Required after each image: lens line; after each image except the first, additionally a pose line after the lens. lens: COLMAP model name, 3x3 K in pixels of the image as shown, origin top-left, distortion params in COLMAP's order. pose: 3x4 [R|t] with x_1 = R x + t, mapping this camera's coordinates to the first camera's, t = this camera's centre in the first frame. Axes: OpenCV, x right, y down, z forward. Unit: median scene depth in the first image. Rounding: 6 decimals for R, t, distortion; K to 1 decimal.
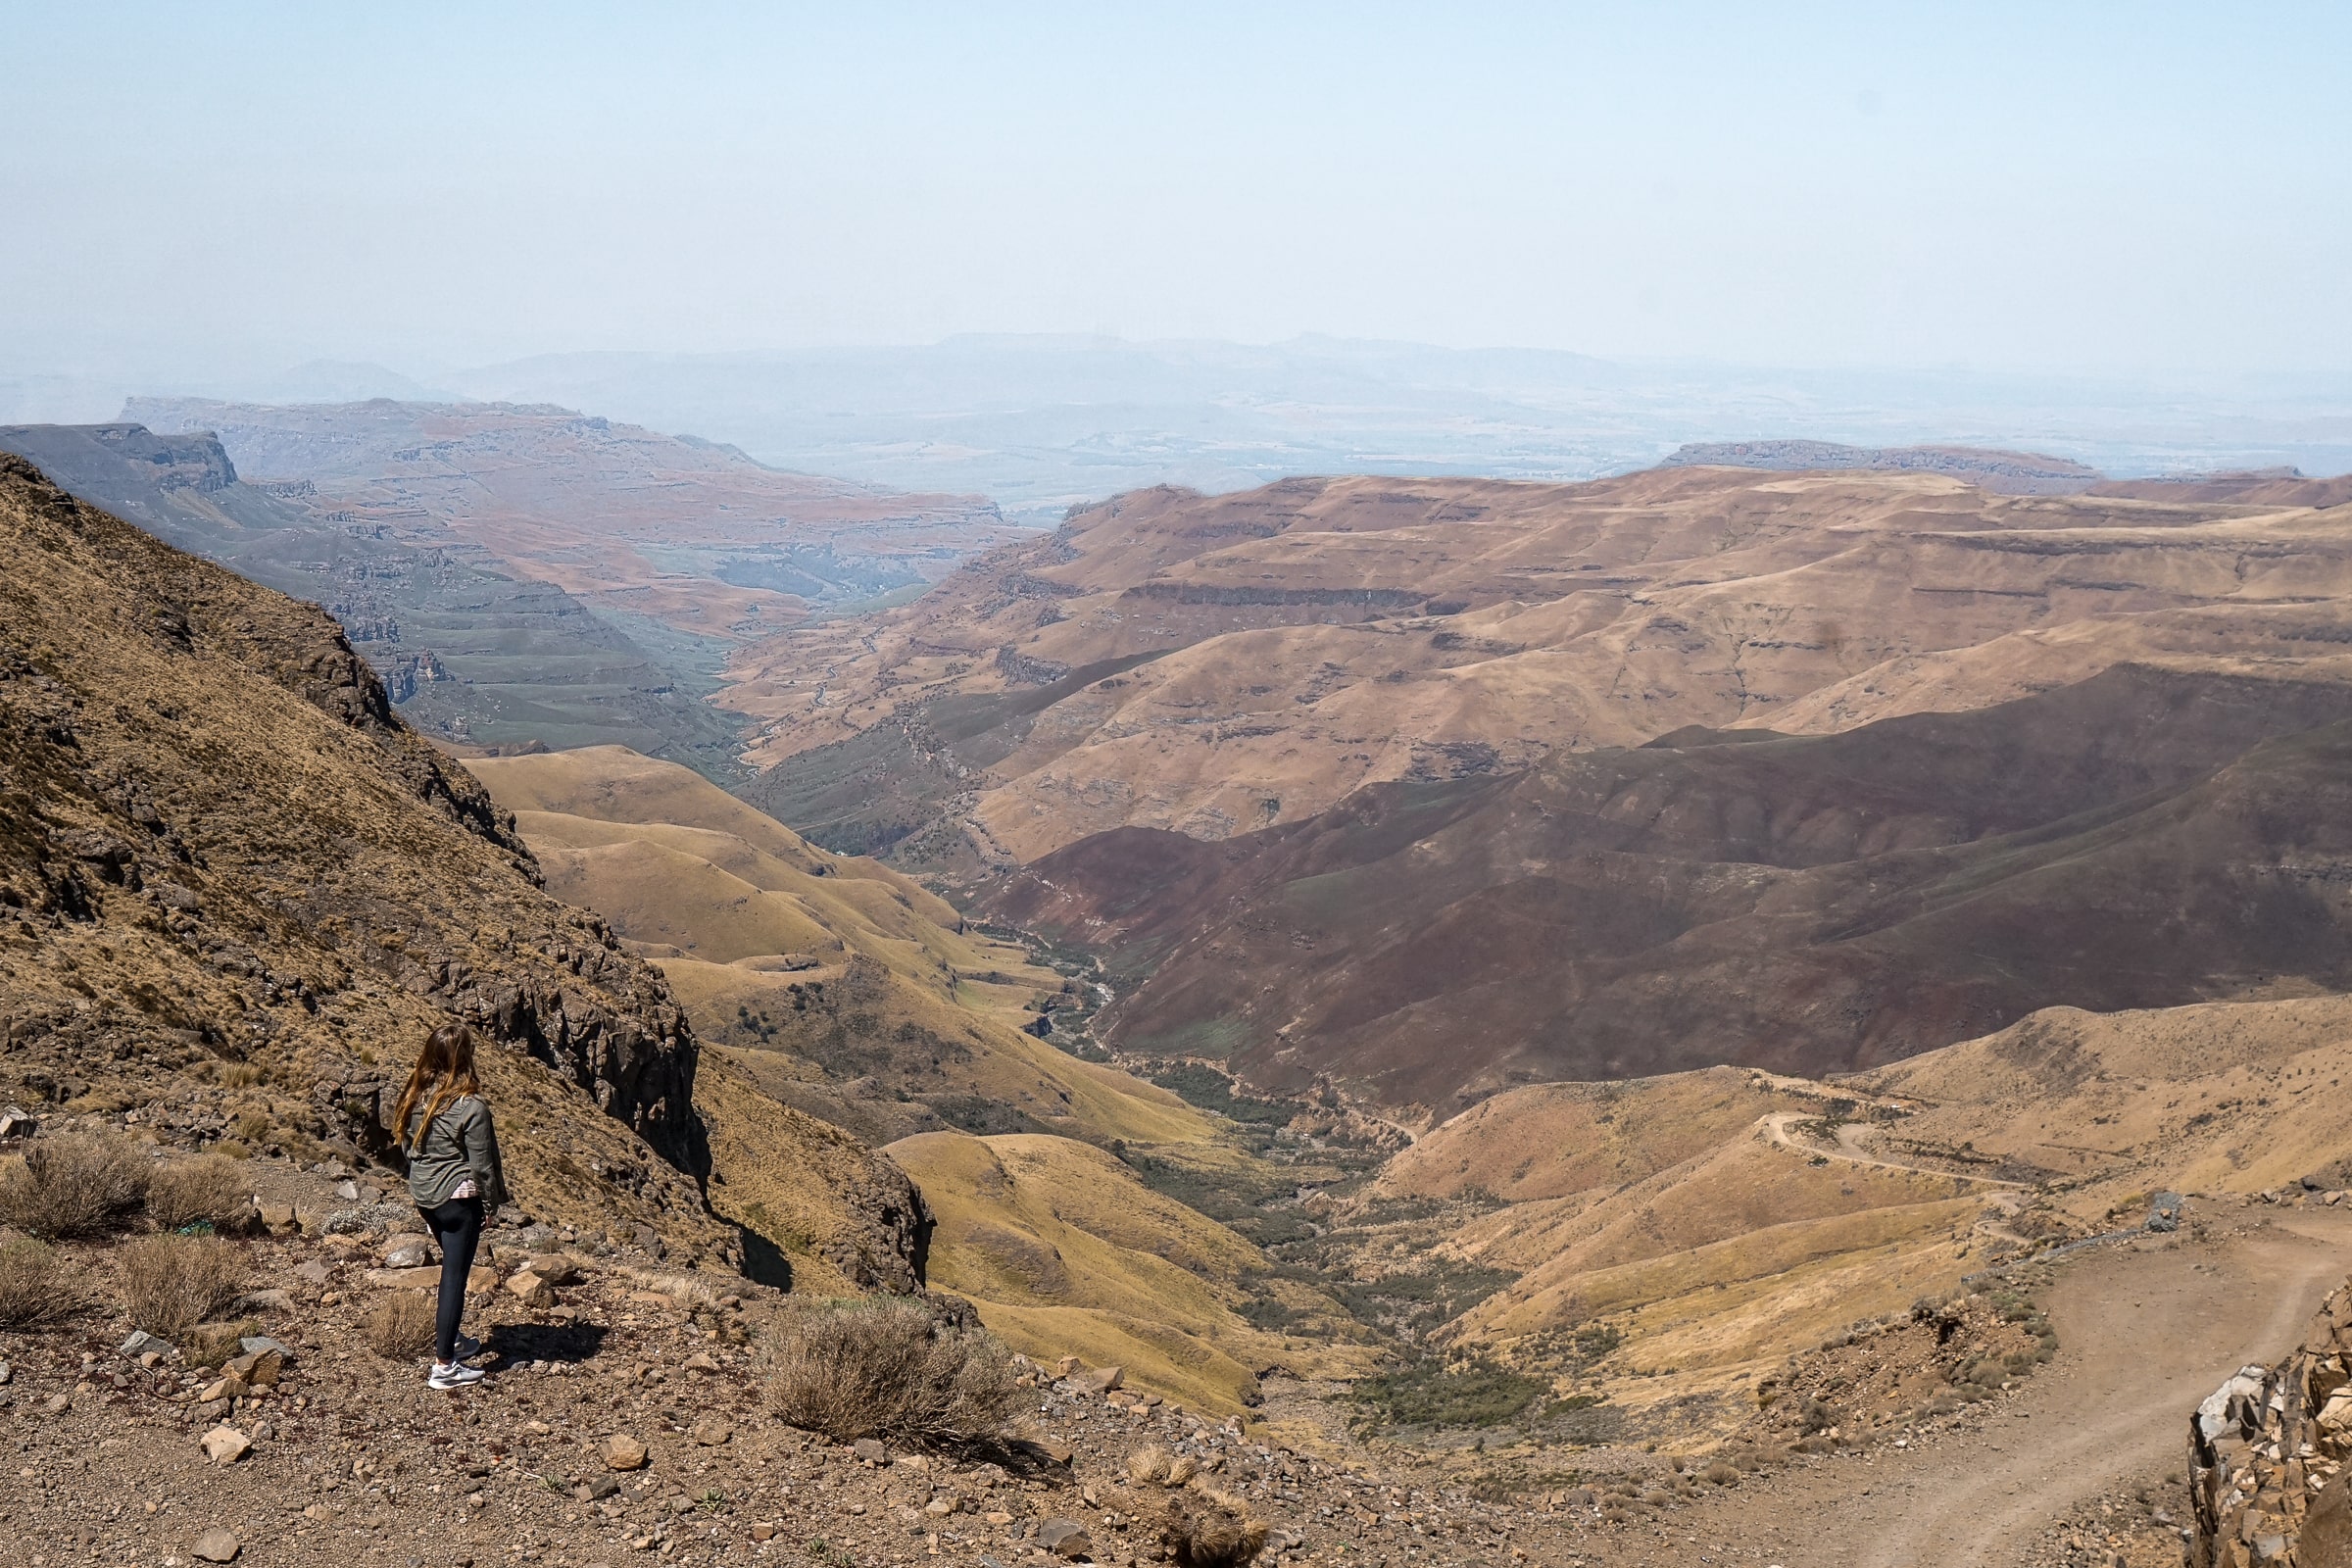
lens RADIAL K [[3763.6, 0, 1176.0], [0, 3763.6, 784.0], [0, 0, 1]] dist [0.011110, 0.066420]
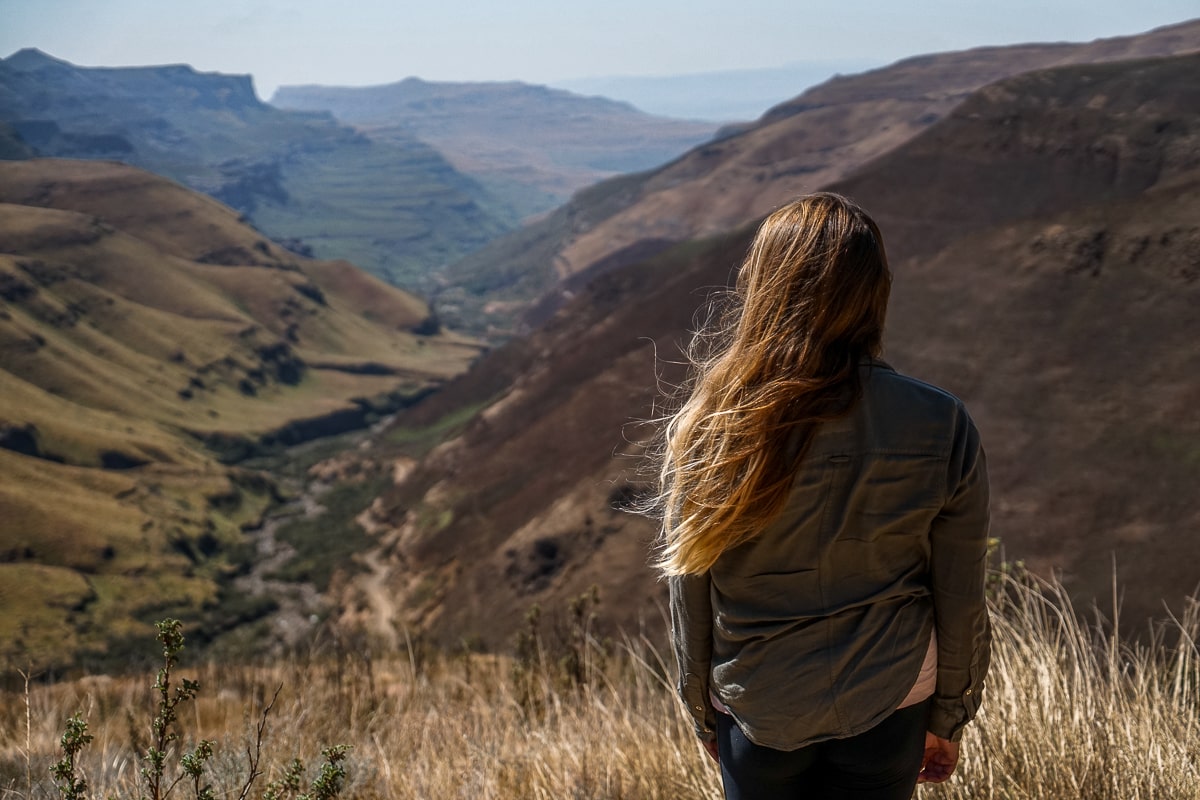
lens RADIAL K [[1953.2, 0, 601.4], [0, 1953.2, 426.5], [0, 0, 1]] dist [0.004591, 0.107357]
pose [[0.986068, -0.017320, -0.165438, 0.069529], [0.026725, 0.998140, 0.054799, 0.035360], [0.164181, -0.058456, 0.984697, 0.478660]]
